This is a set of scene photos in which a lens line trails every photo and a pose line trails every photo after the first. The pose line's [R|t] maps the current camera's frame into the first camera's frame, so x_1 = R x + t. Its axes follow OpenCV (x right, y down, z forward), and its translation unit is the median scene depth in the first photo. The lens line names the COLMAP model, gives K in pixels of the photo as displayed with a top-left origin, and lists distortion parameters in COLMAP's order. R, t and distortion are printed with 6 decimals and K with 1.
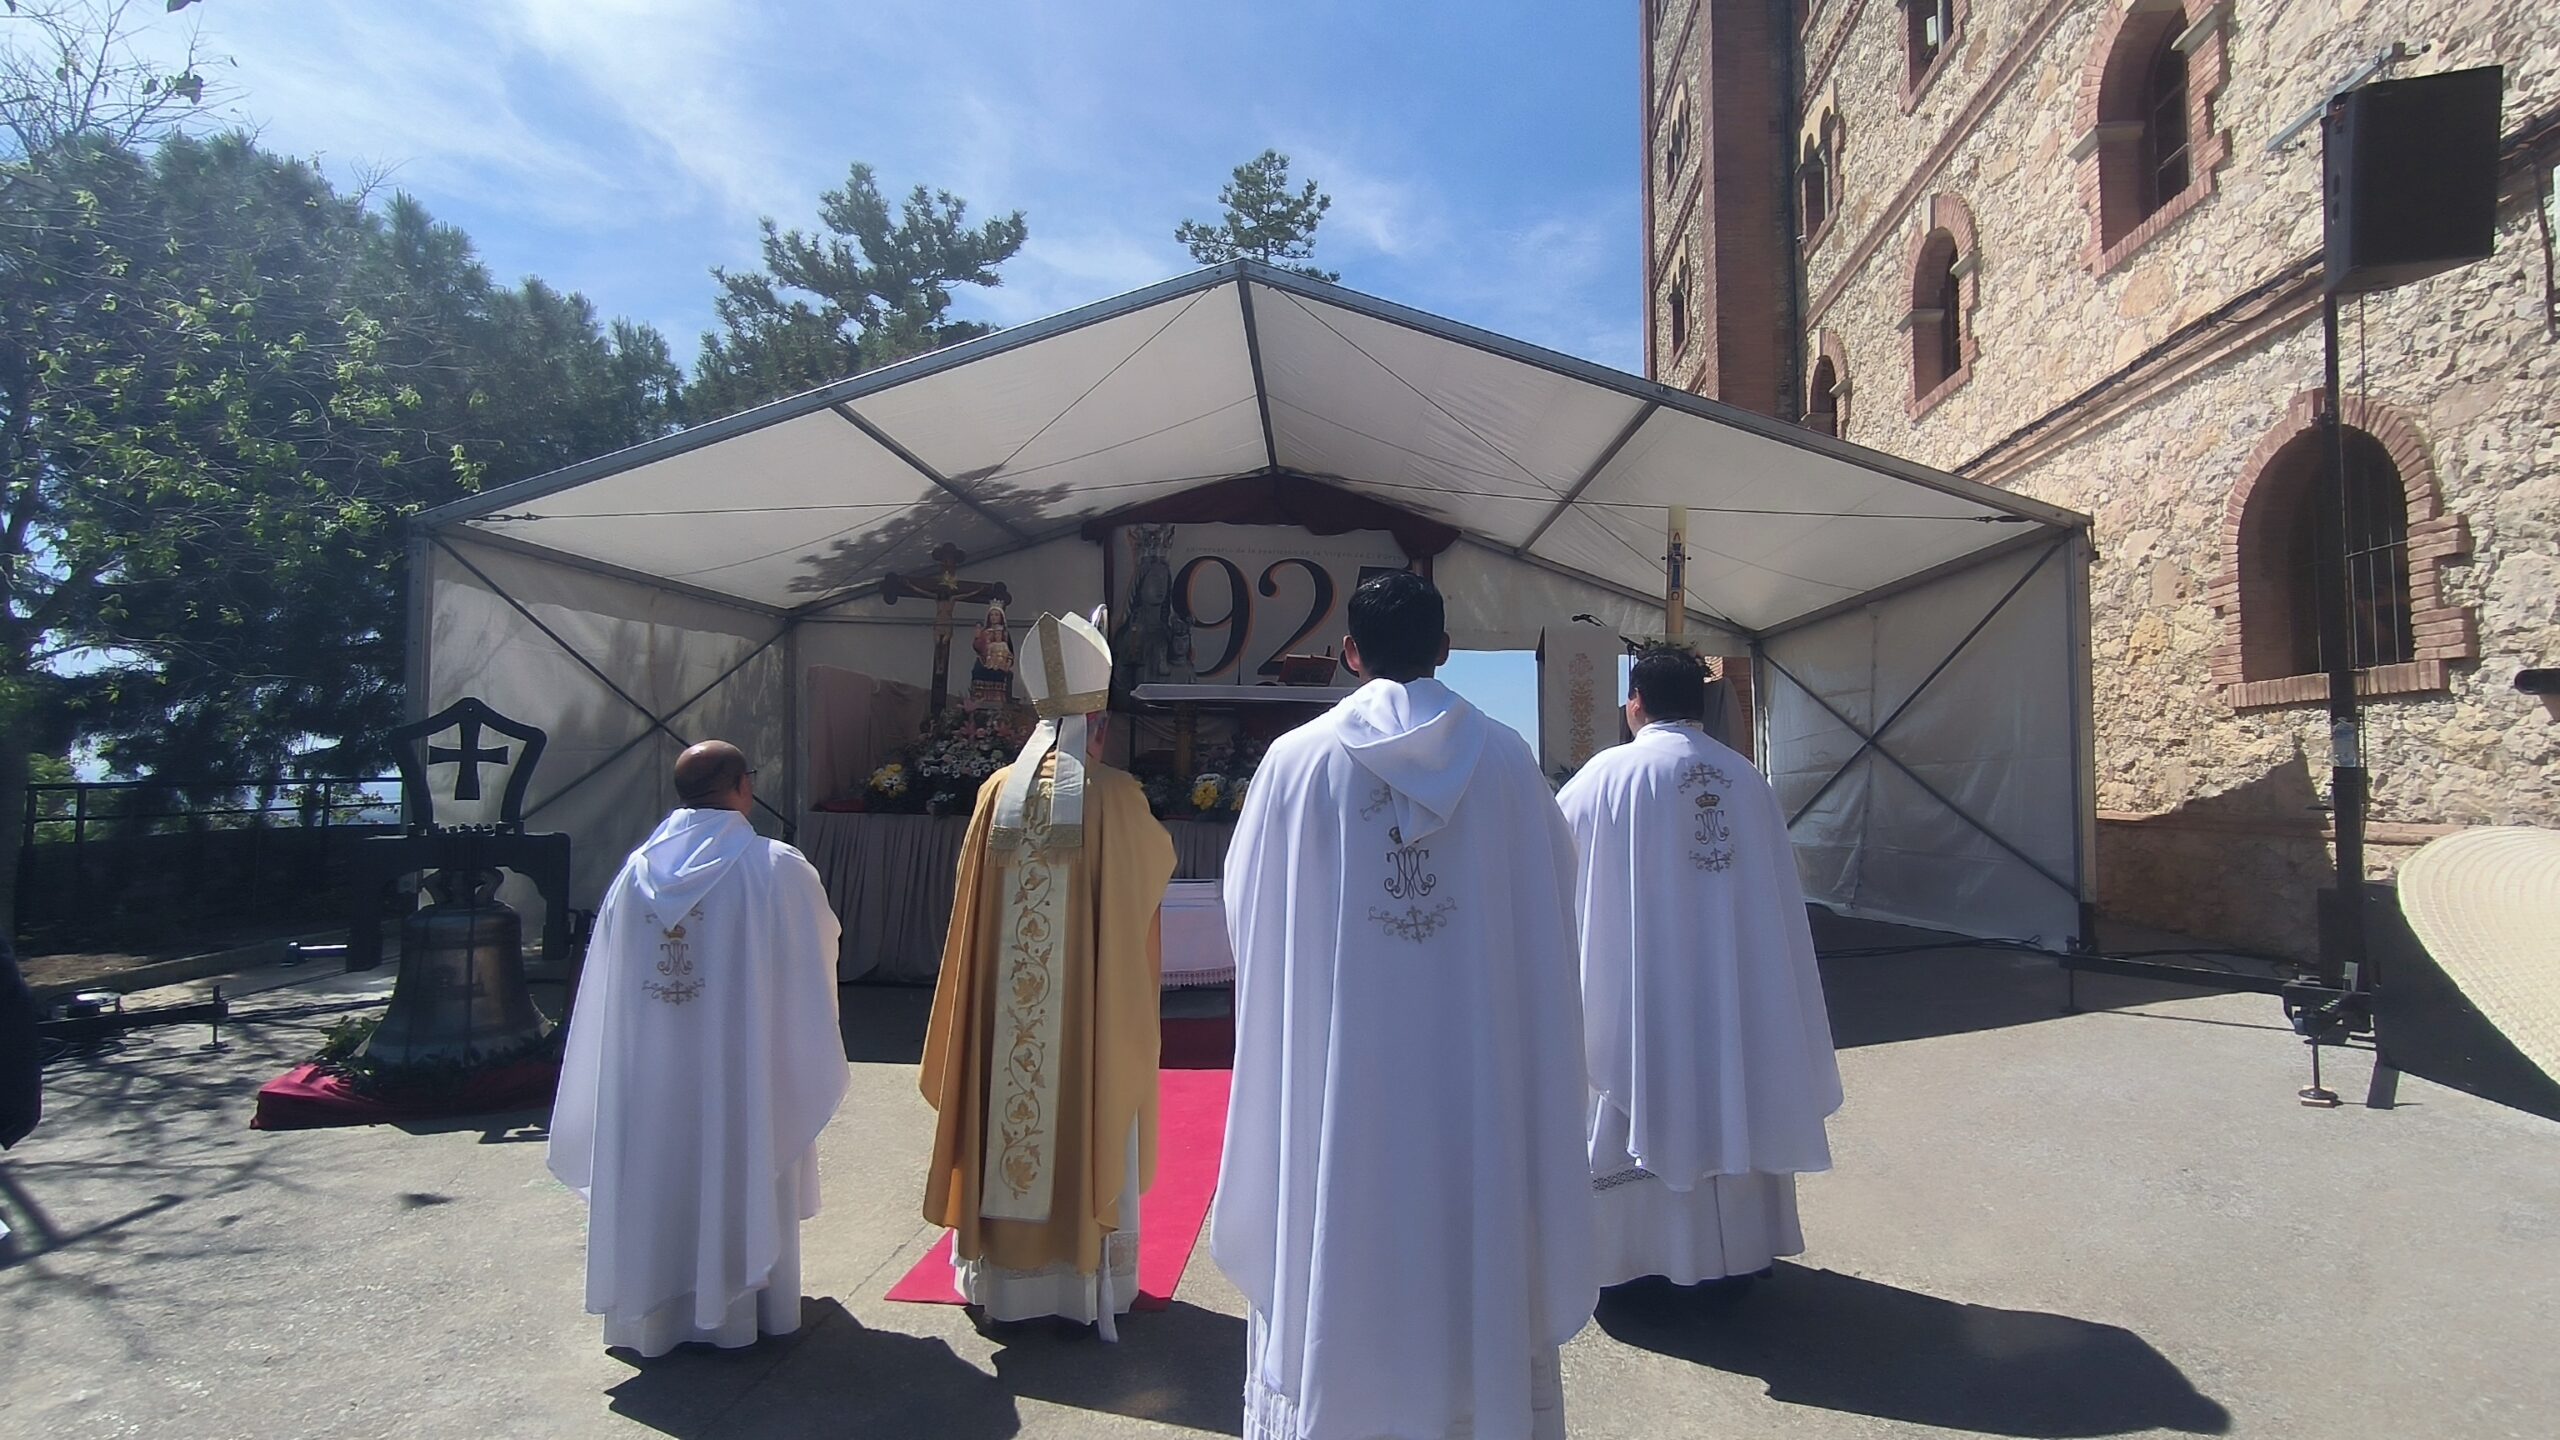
lens RADIAL K [[1160.6, 0, 1254.8], [0, 1160.6, 710.8], [0, 0, 1]] dist [-0.002808, 0.005343]
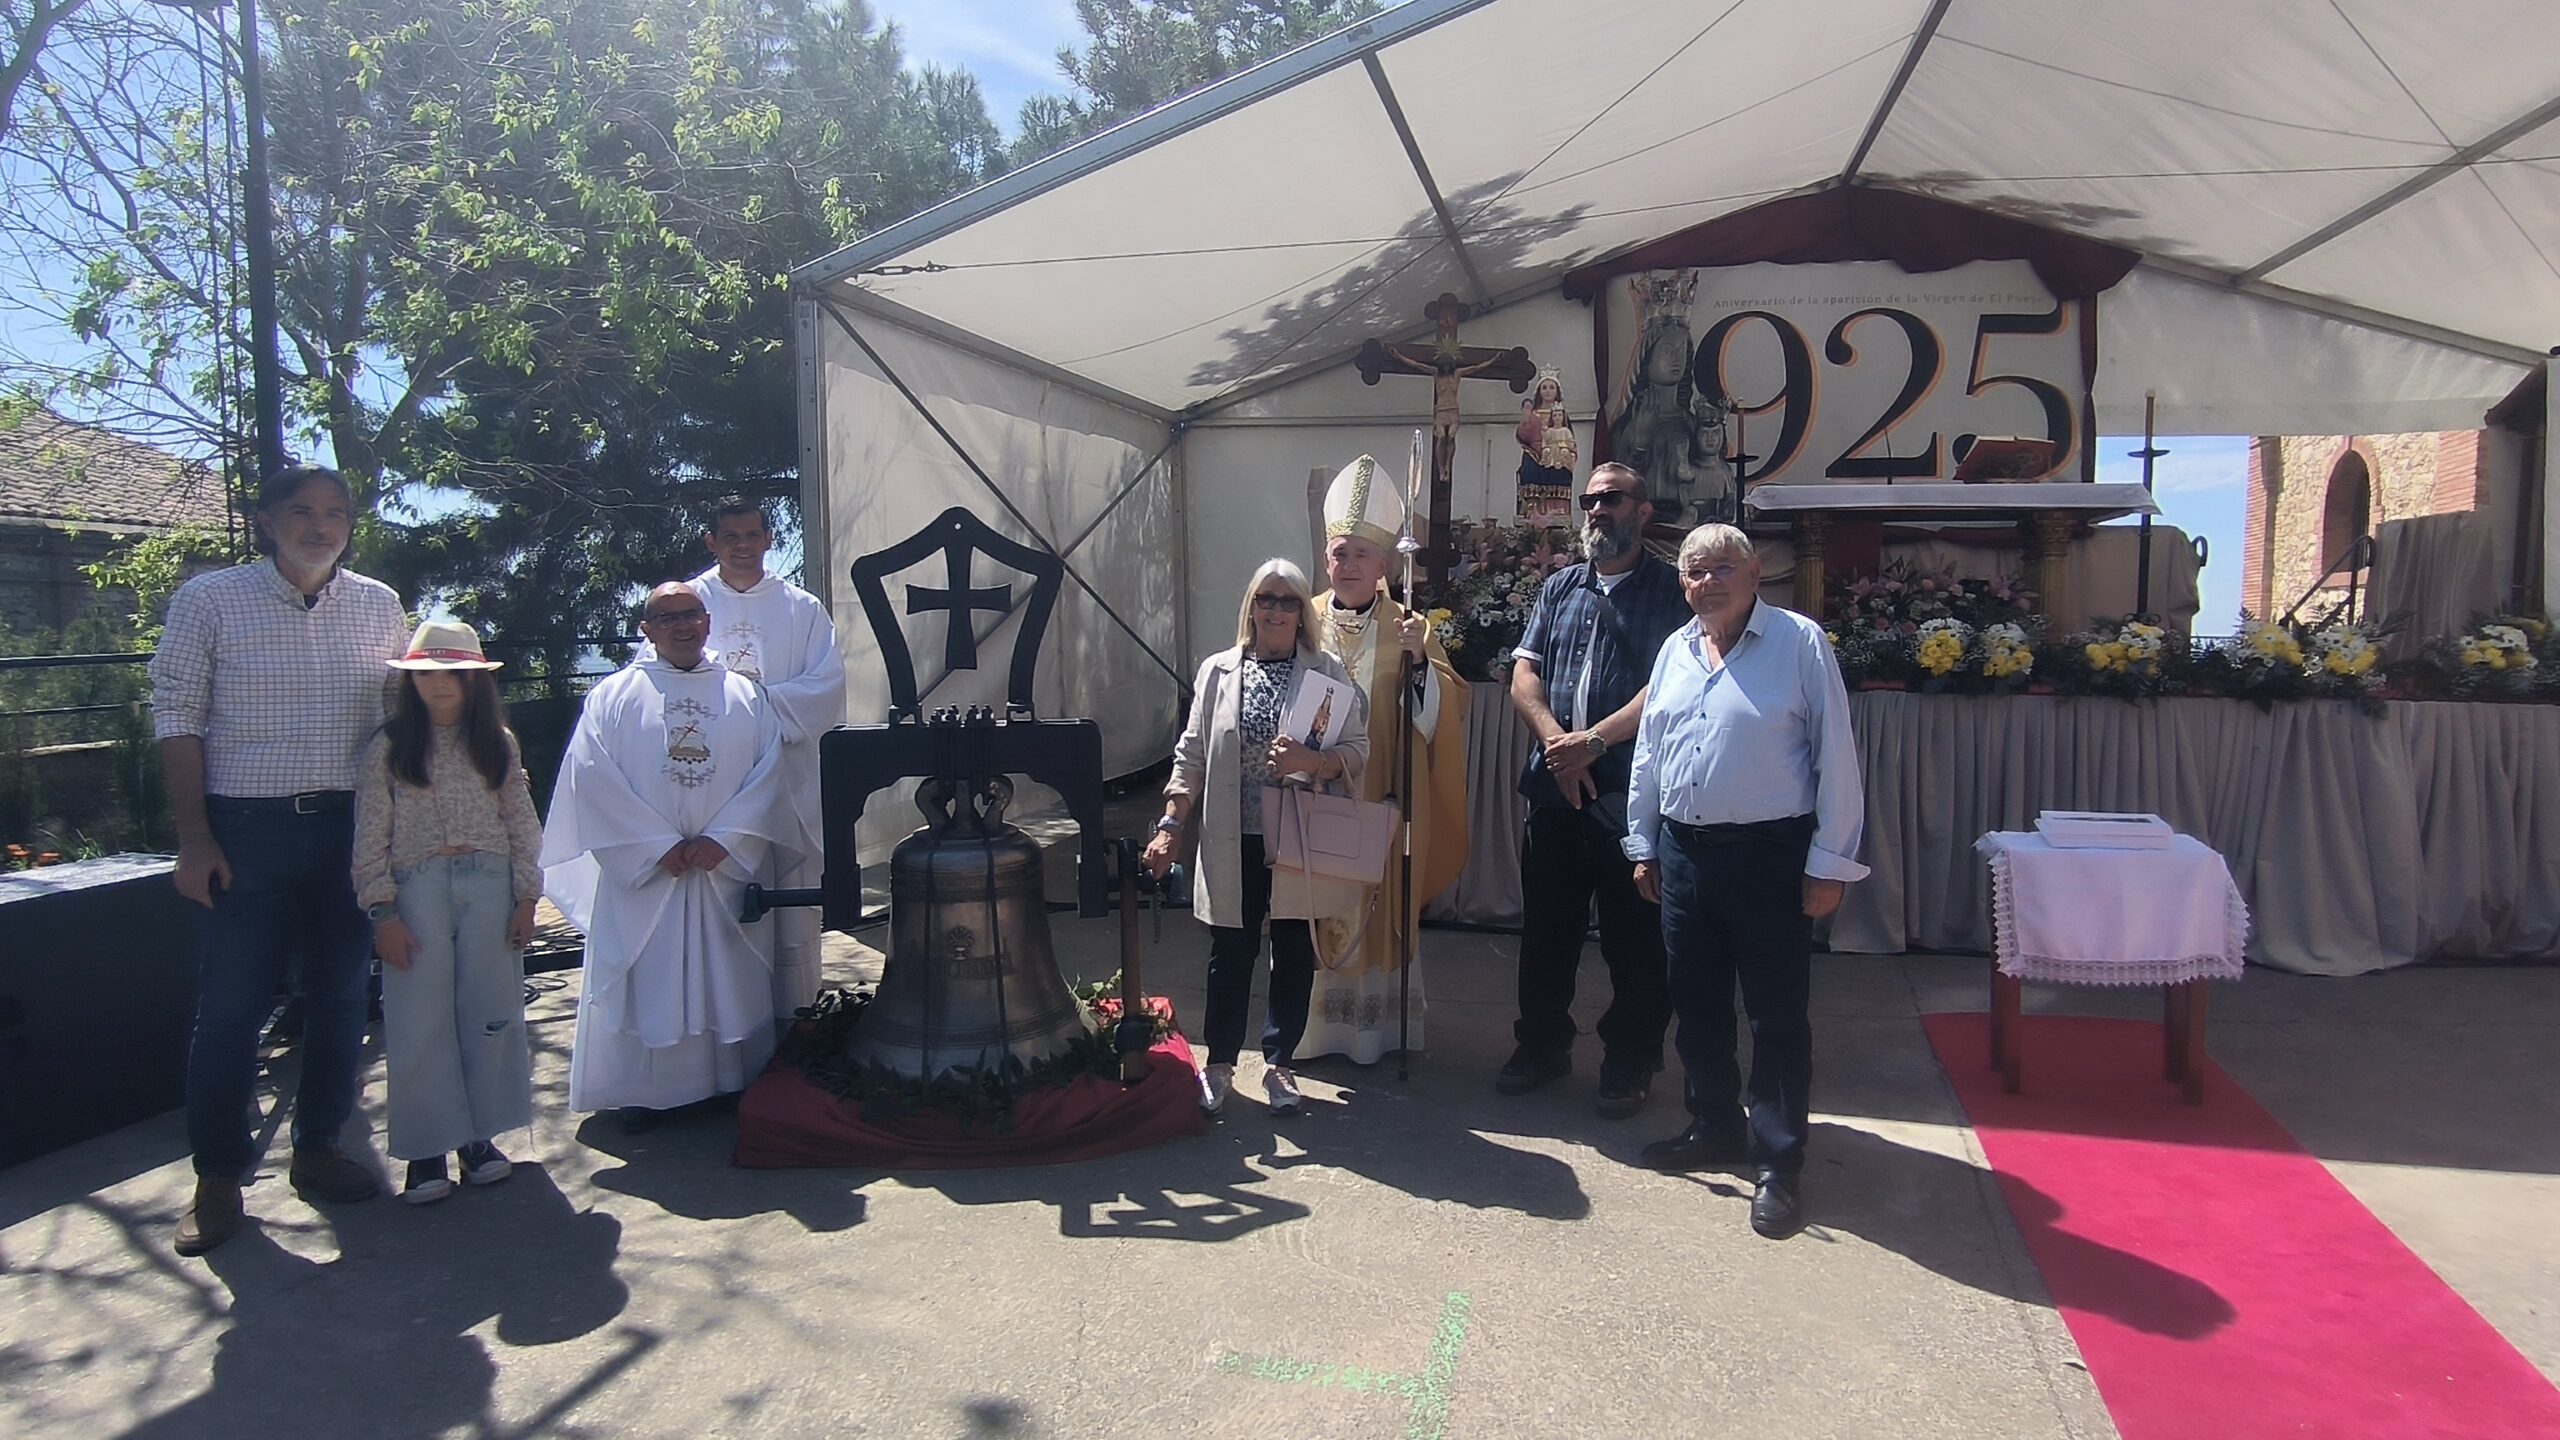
lens RADIAL K [[1295.9, 0, 1284.1], [0, 1295.9, 719.1], [0, 0, 1]] dist [-0.036187, 0.017369]
pose [[0.980500, 0.005292, -0.196446, -0.178936], [0.020301, 0.991561, 0.128038, 0.007826], [0.195465, -0.129530, 0.972119, 0.165599]]
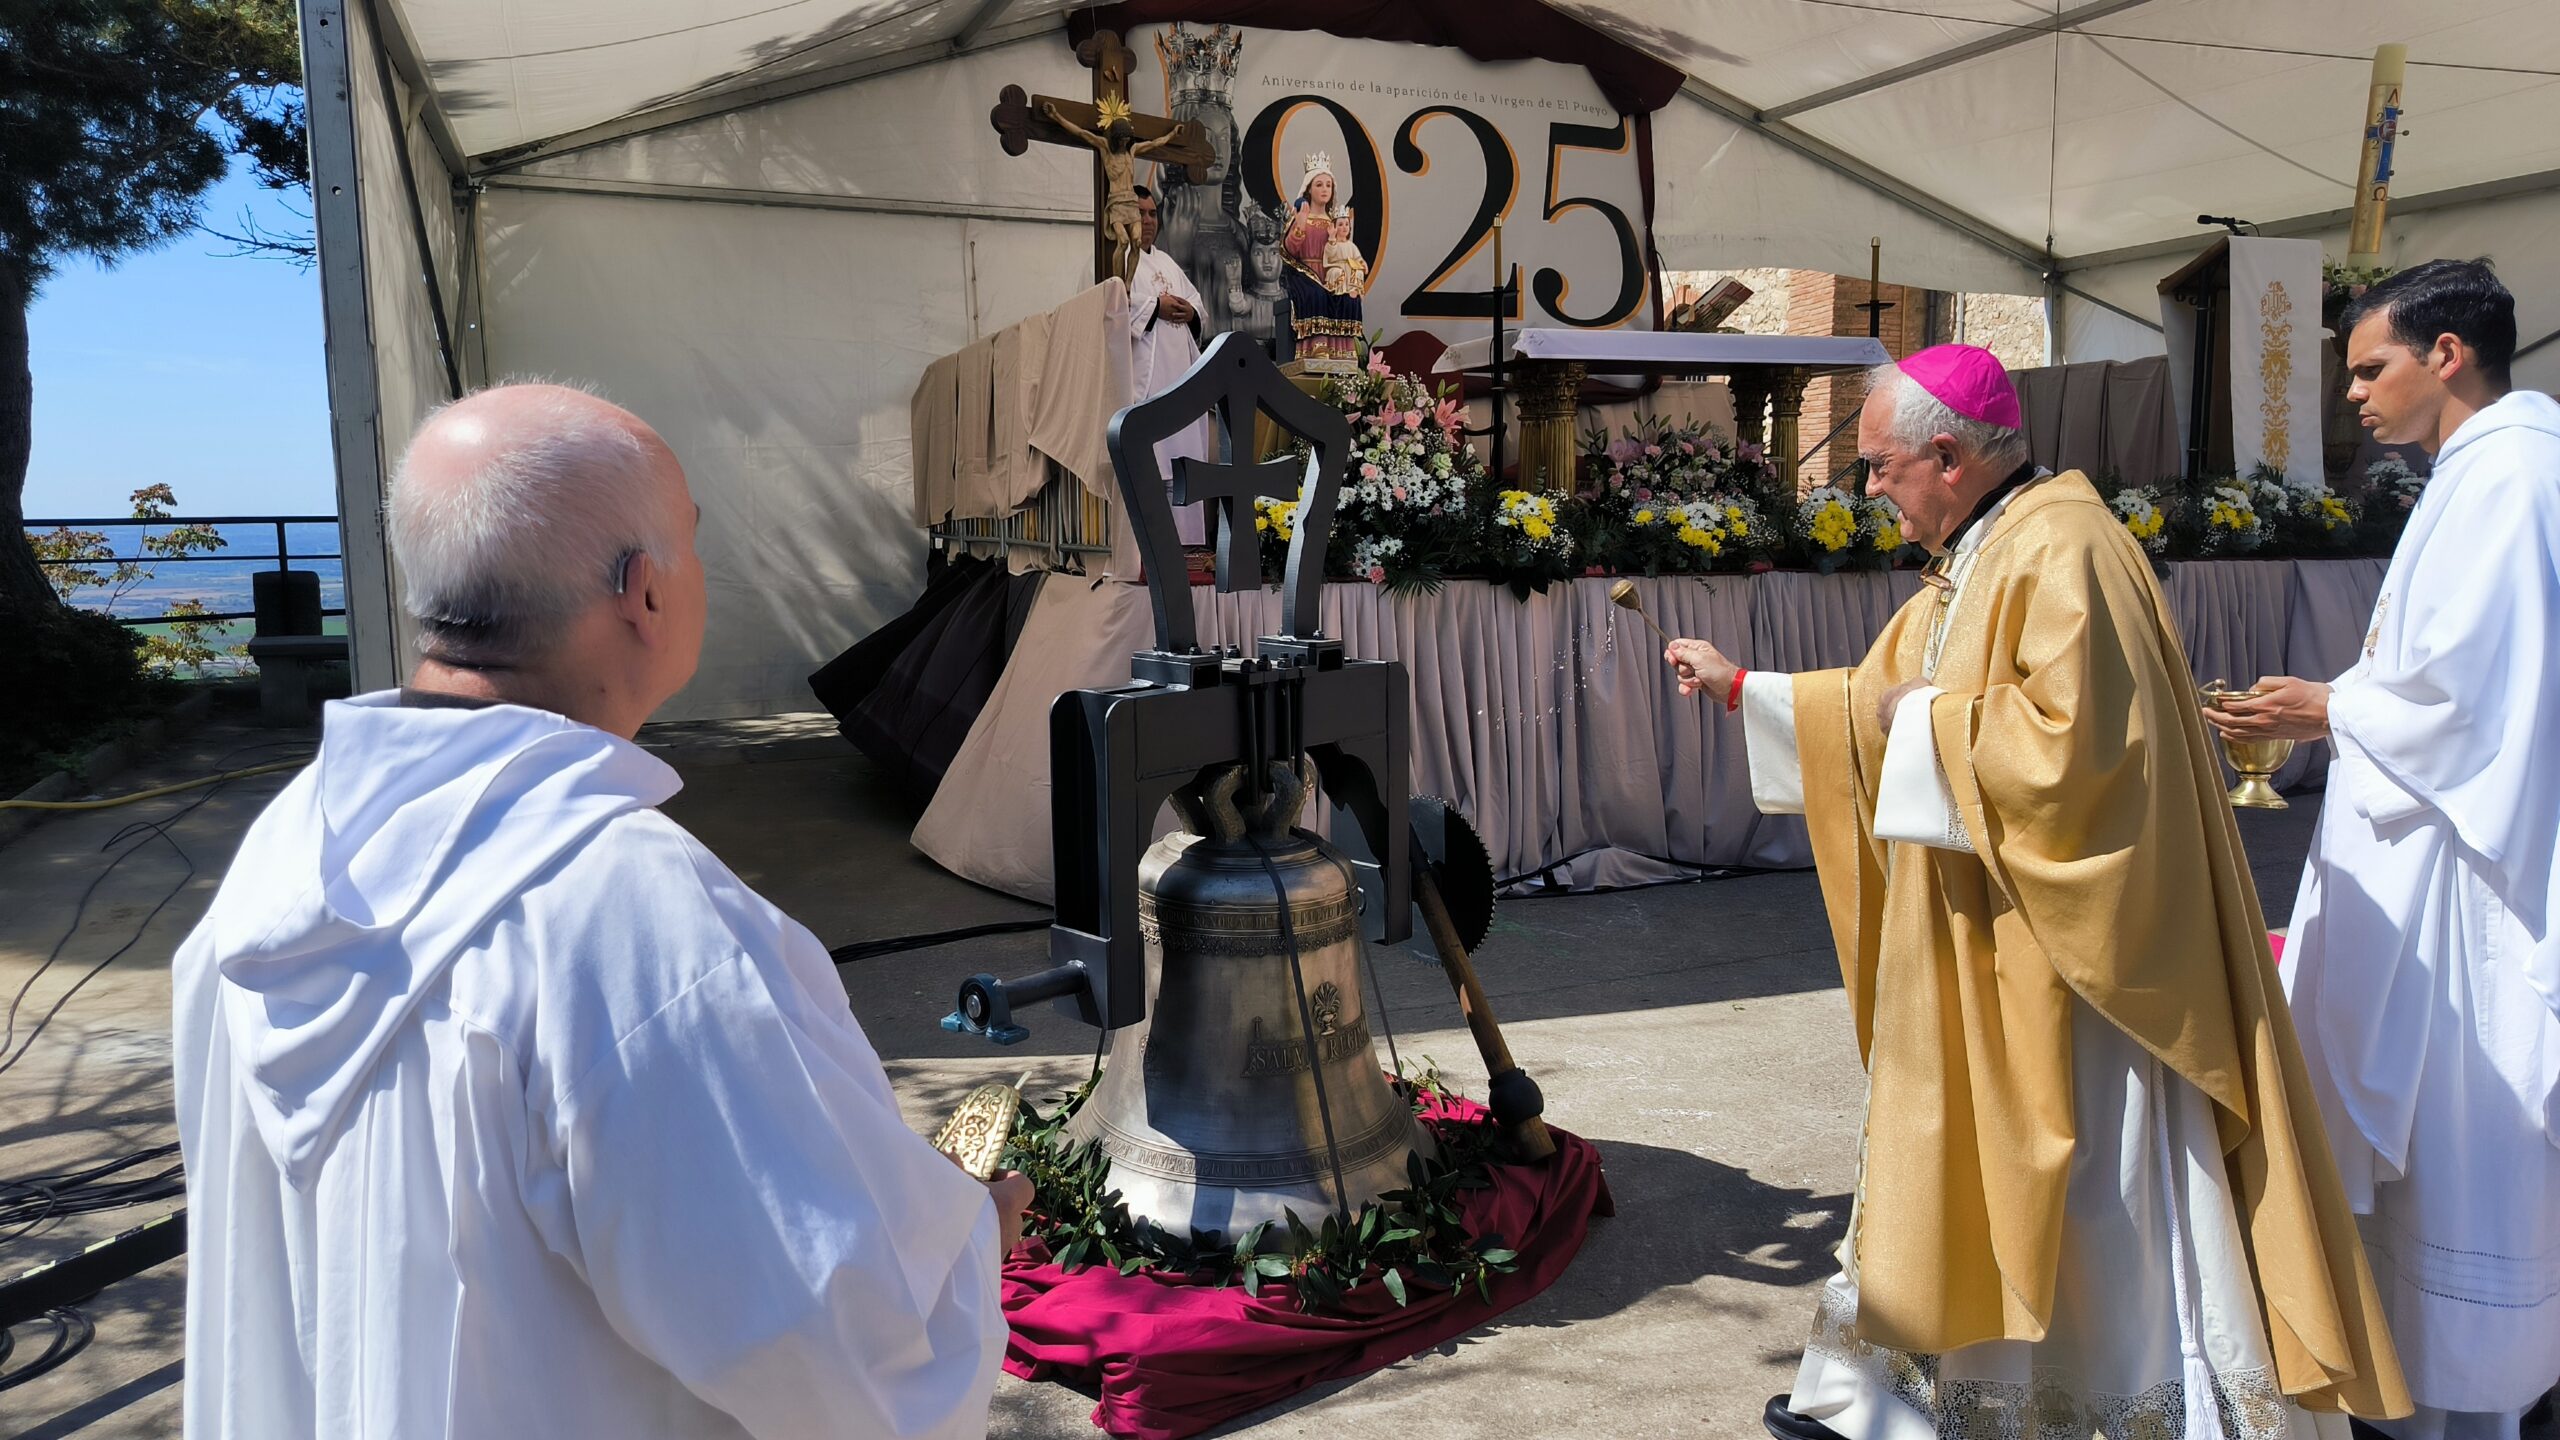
lens RADIAL K [[1776.4, 0, 1292.0], [0, 1776.4, 708.5], [0, 0, 1]] dist [0.053993, -0.050718]
pose [[0.925008, -0.069871, 0.373468, -0.421066], [0.002672, 0.984118, 0.177496, 0.003513], [-0.379938, -0.163187, 0.910504, 0.201644]]
